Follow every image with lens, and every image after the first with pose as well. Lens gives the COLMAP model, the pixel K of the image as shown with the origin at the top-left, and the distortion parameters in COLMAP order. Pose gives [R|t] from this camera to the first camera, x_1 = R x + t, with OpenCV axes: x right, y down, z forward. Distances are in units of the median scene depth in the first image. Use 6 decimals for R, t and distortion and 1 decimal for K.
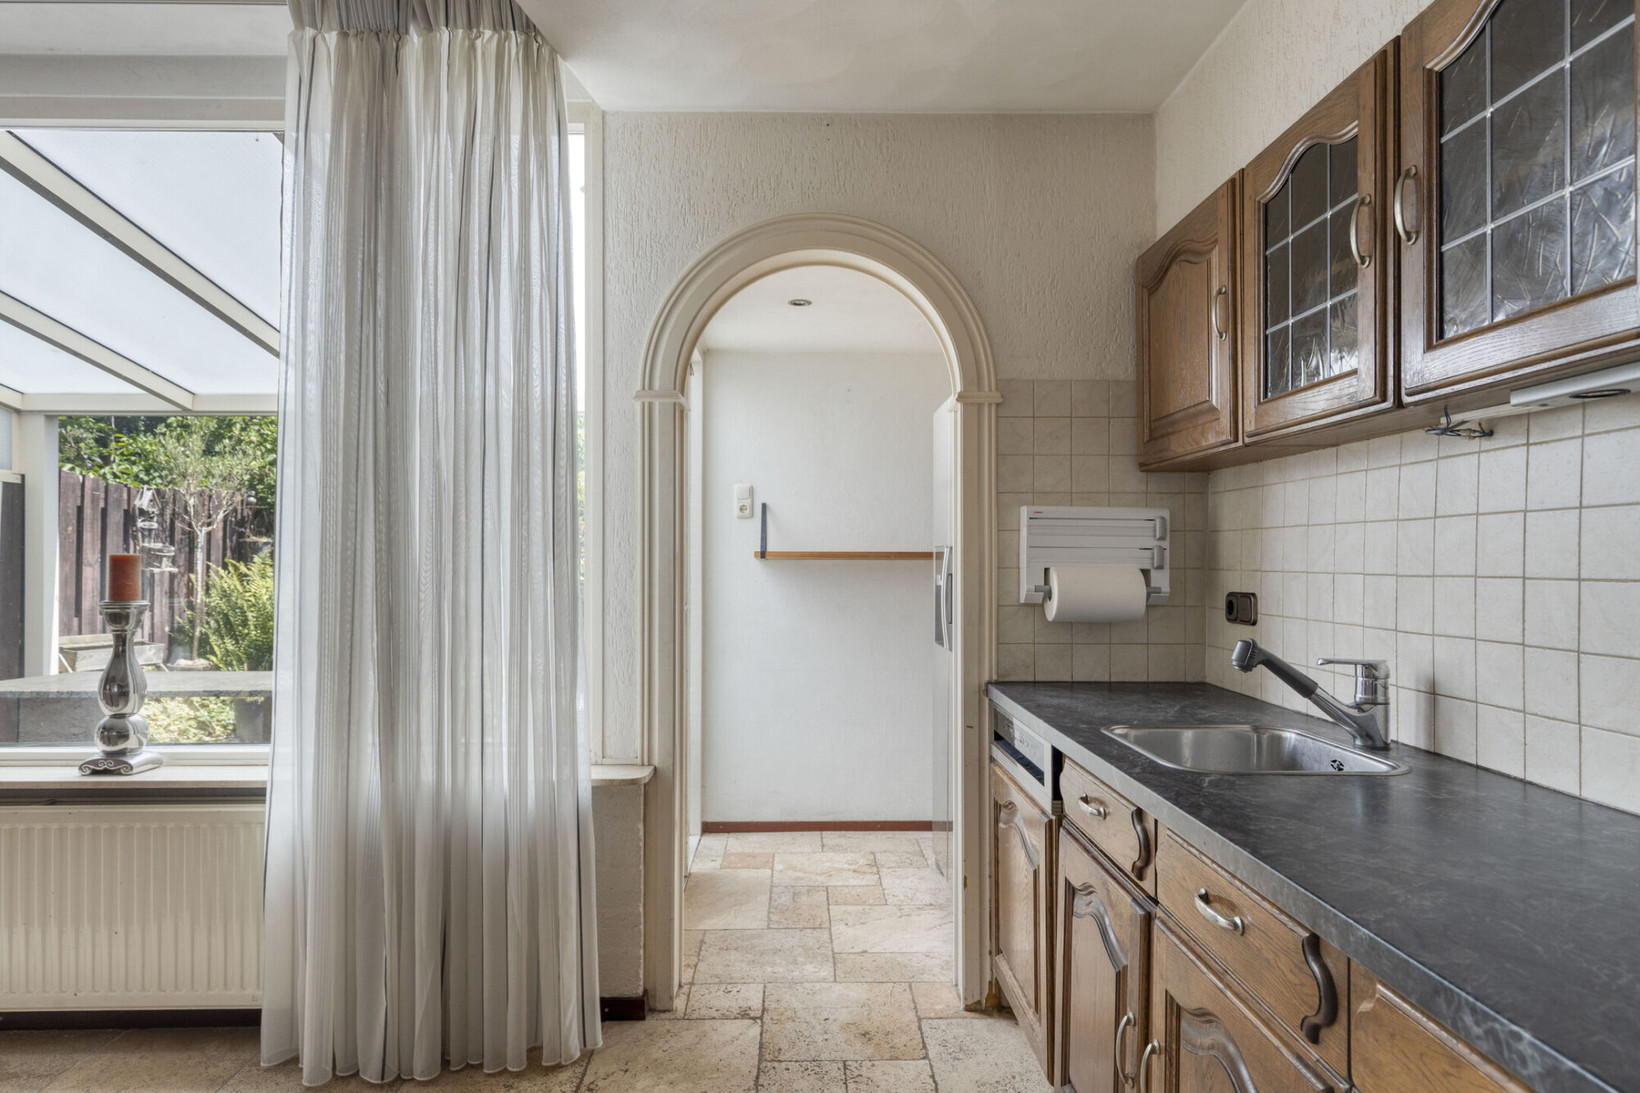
lens RADIAL K [[953.9, 0, 824.4], [0, 953.9, 544.3], [0, 0, 1]] dist [0.002706, 0.000153]
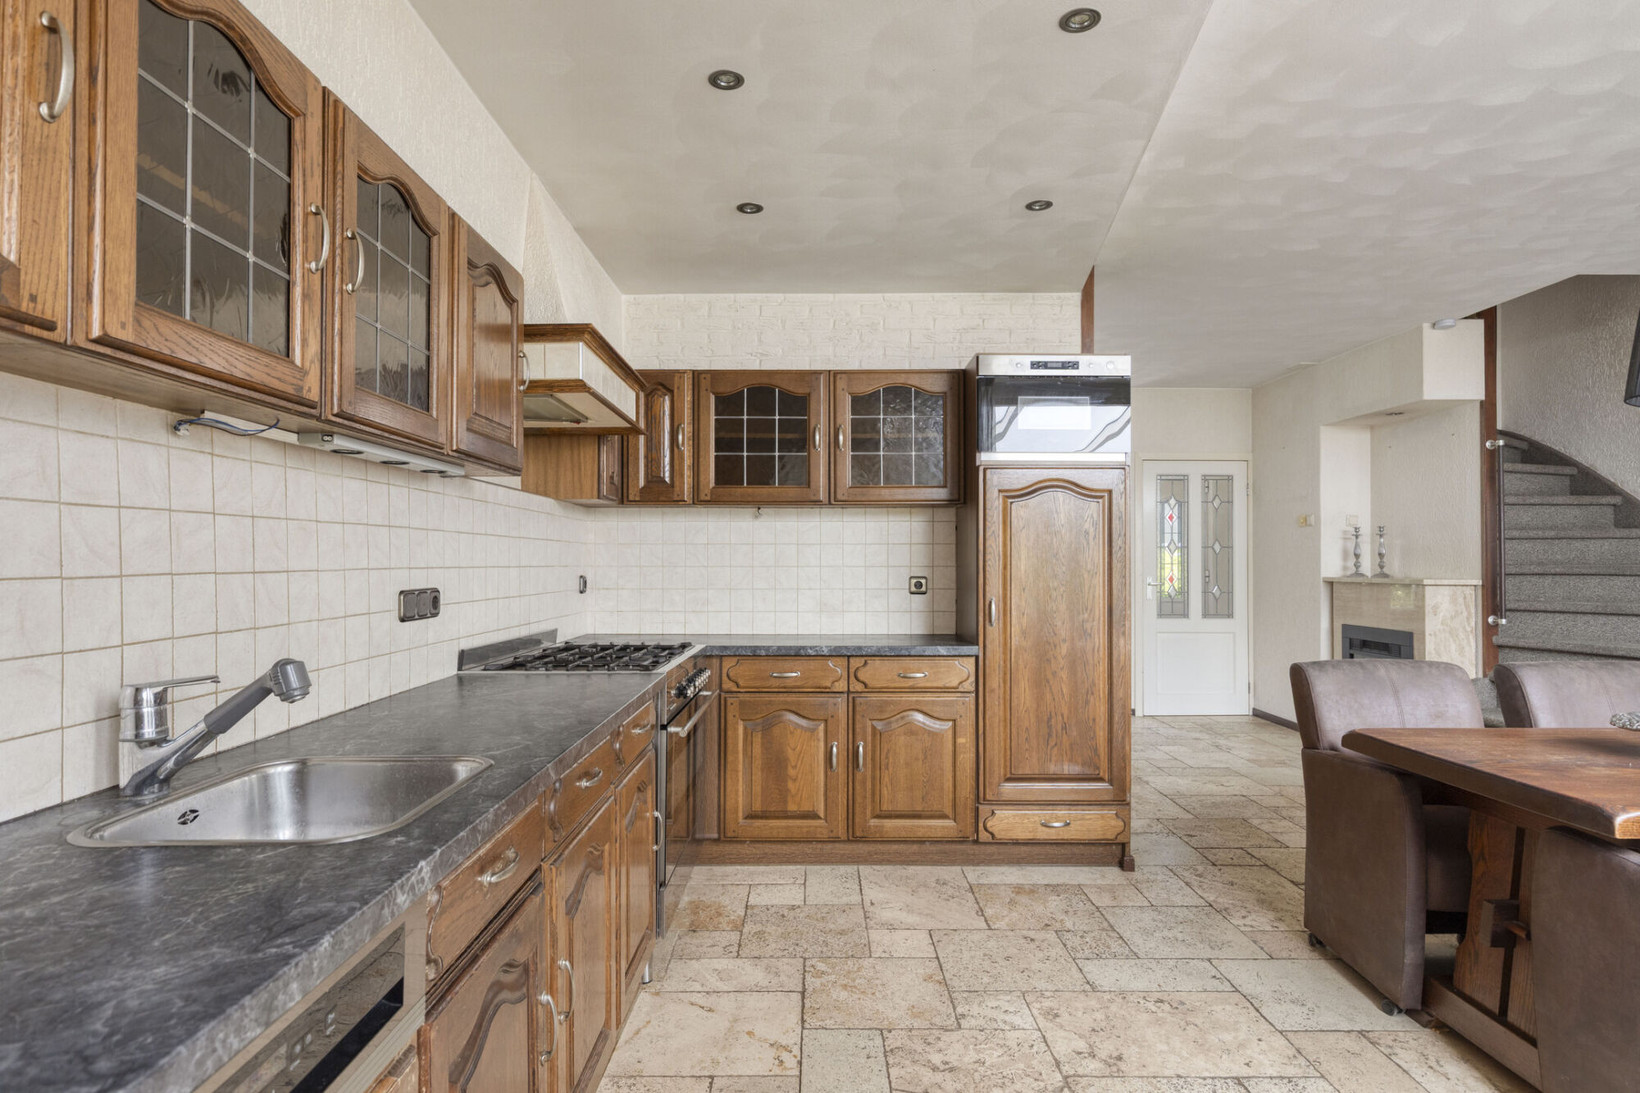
lens RADIAL K [[881.1, 0, 820.0], [0, 881.1, 546.5], [0, 0, 1]] dist [0.002496, 0.000657]
pose [[-0.999966, -0.002972, 0.007720, 0.006405], [-0.003191, 0.999588, -0.028521, 0.015619], [-0.007632, -0.028545, -0.999563, 1.014895]]
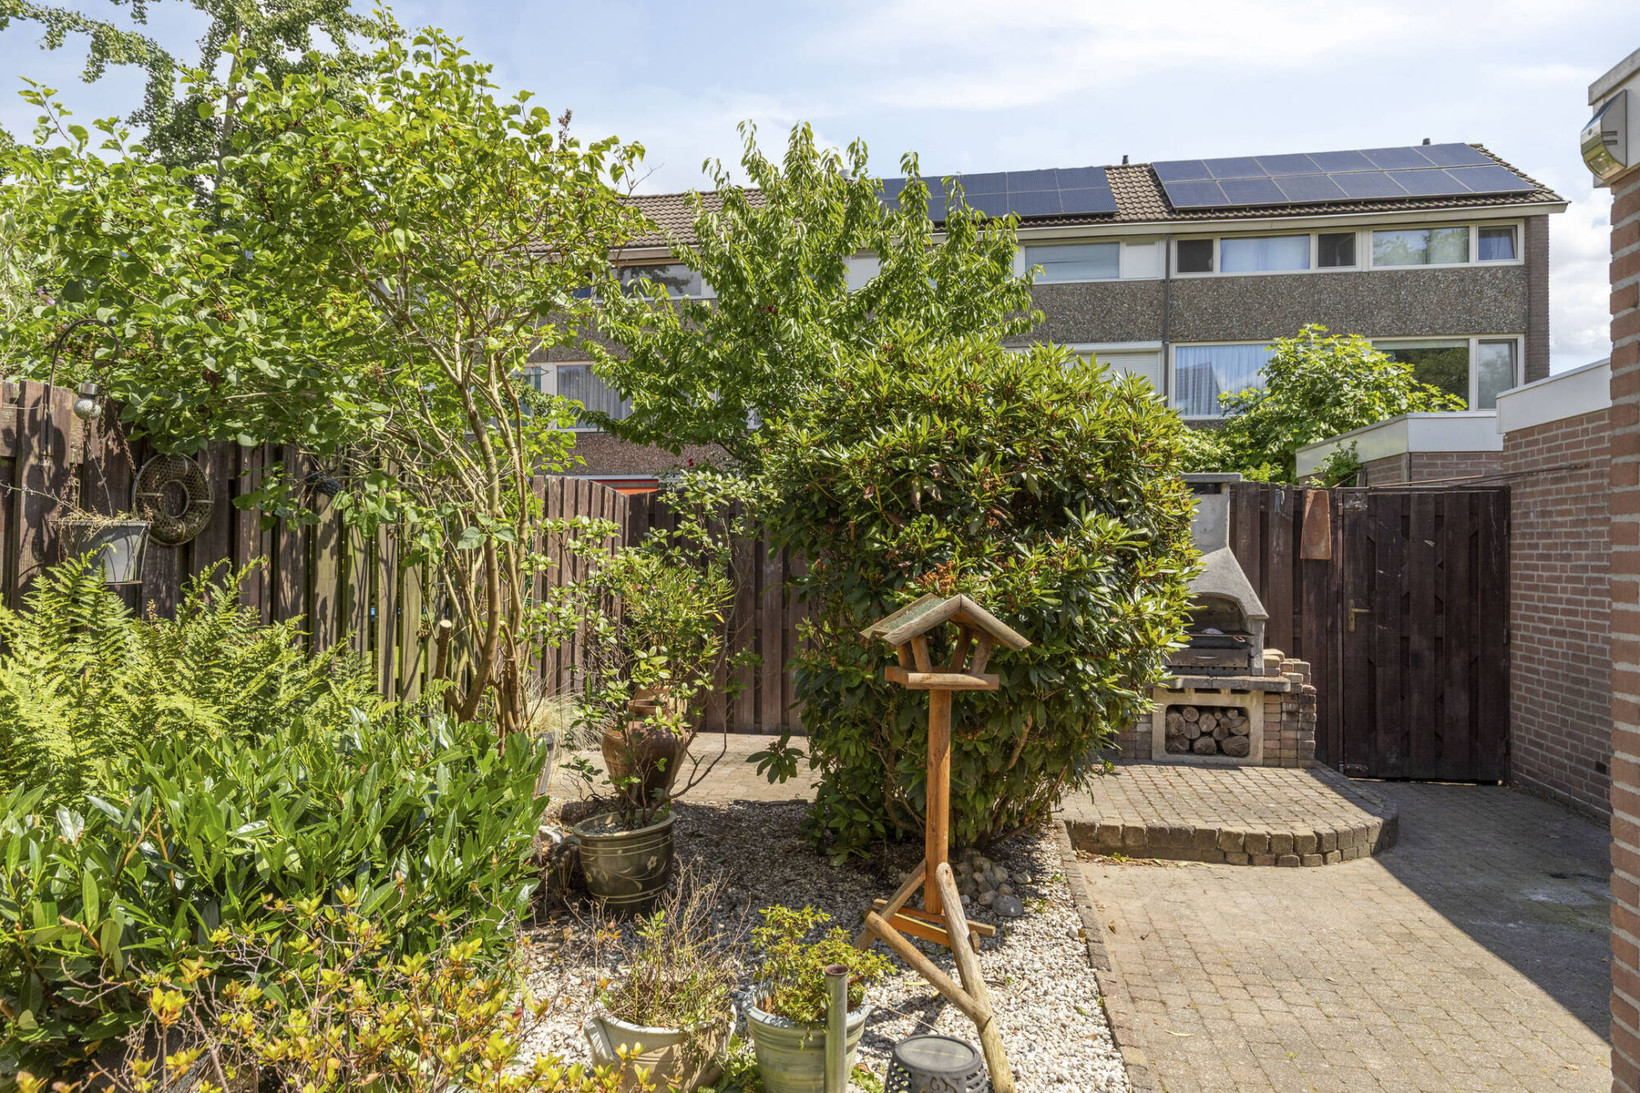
lens RADIAL K [[990.2, 0, 801.6], [0, 990.2, 536.7], [0, 0, 1]] dist [-0.003274, -0.000332]
pose [[0.980528, 0.003189, -0.196352, -0.706111], [-0.002388, 0.999988, 0.004314, -0.002692], [0.196364, -0.003761, 0.980524, 1.818752]]
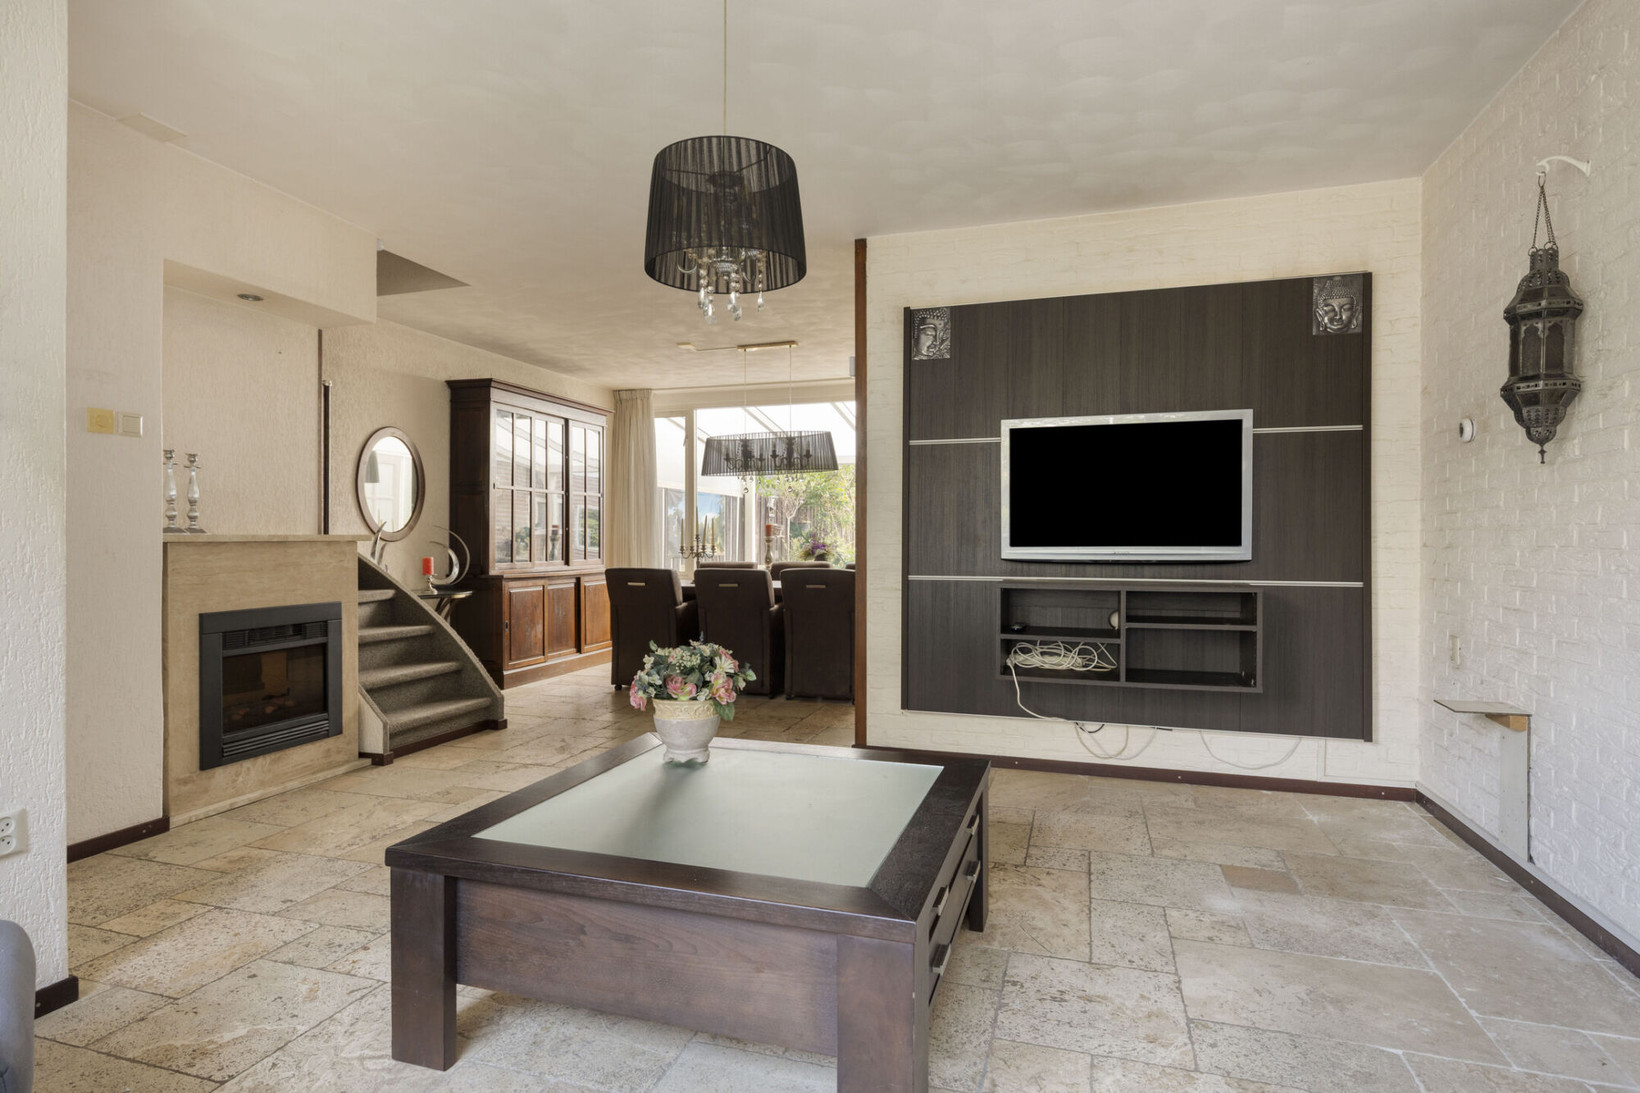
lens RADIAL K [[866.5, 0, 824.1], [0, 866.5, 507.6], [0, 0, 1]] dist [-0.001407, -0.000390]
pose [[0.951021, -0.012452, -0.308875, 0.000649], [0.005701, 0.999725, -0.022753, 0.018939], [0.309073, 0.019877, 0.950830, -1.830610]]
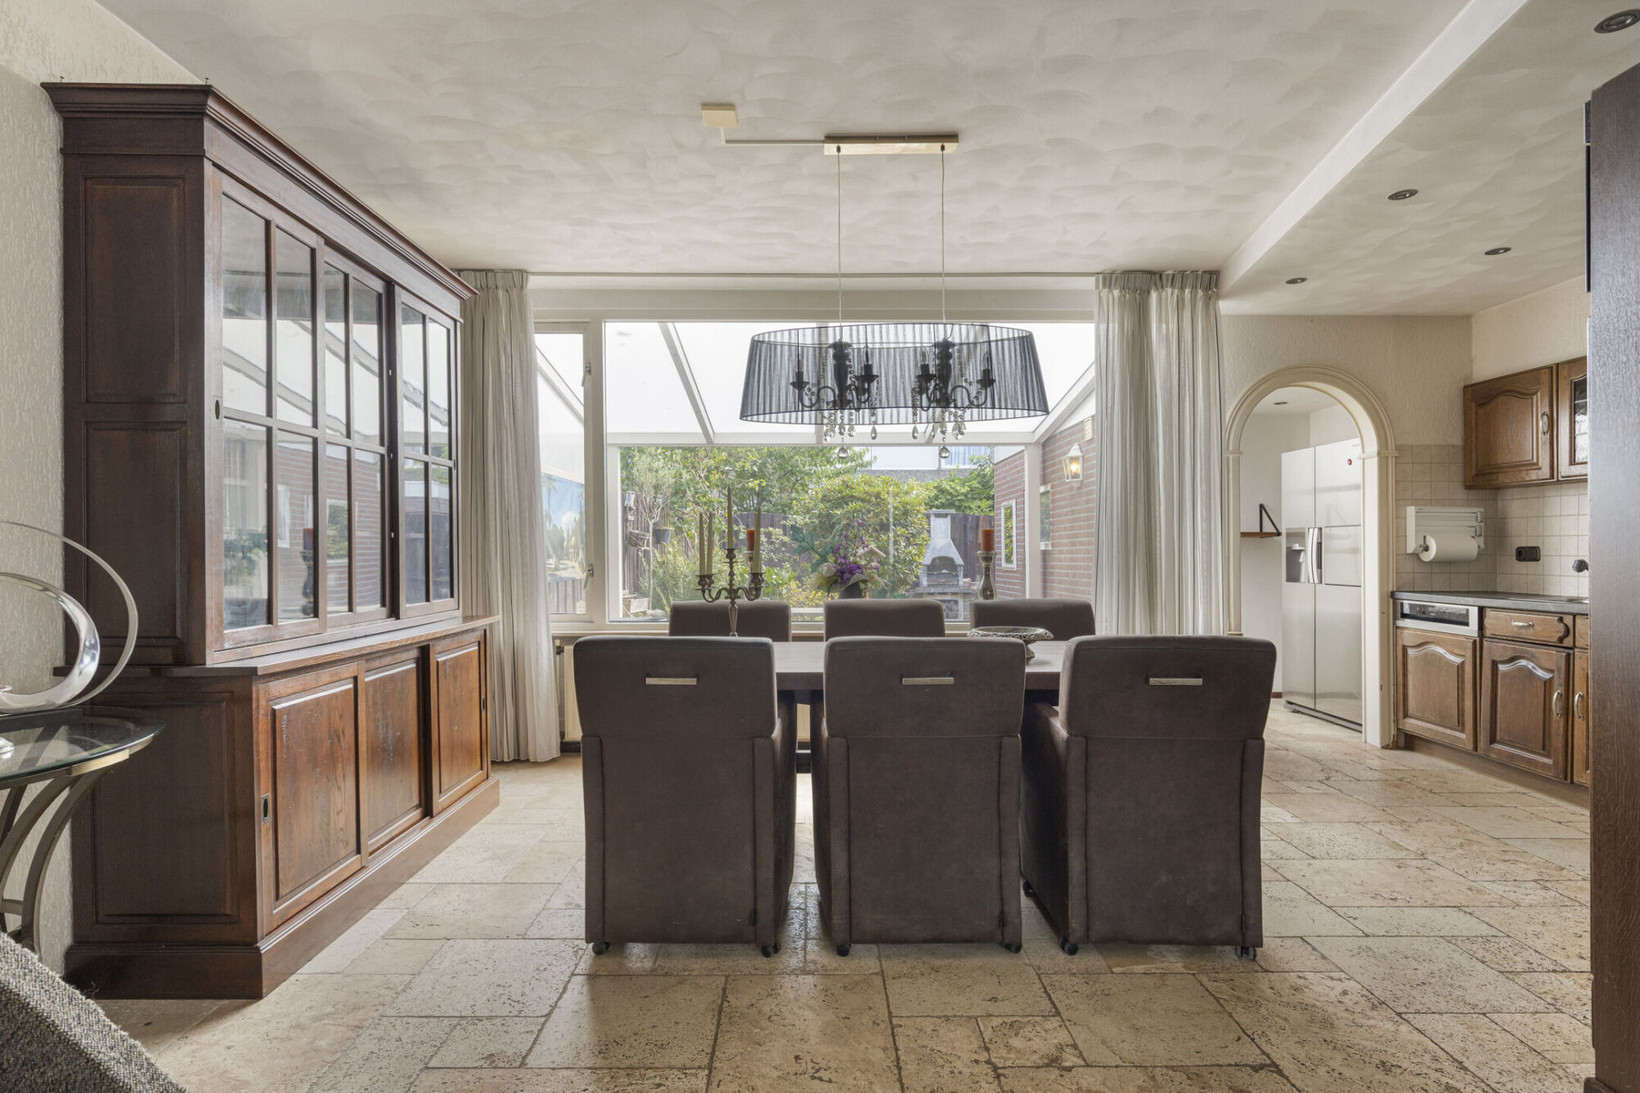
lens RADIAL K [[855.9, 0, 812.3], [0, 855.9, 547.1], [0, 0, 1]] dist [-0.006567, -0.000358]
pose [[0.999895, -0.000753, -0.014478, -0.926597], [0.000917, 0.999936, 0.011318, 0.022776], [0.014469, -0.011331, 0.999831, -0.759909]]
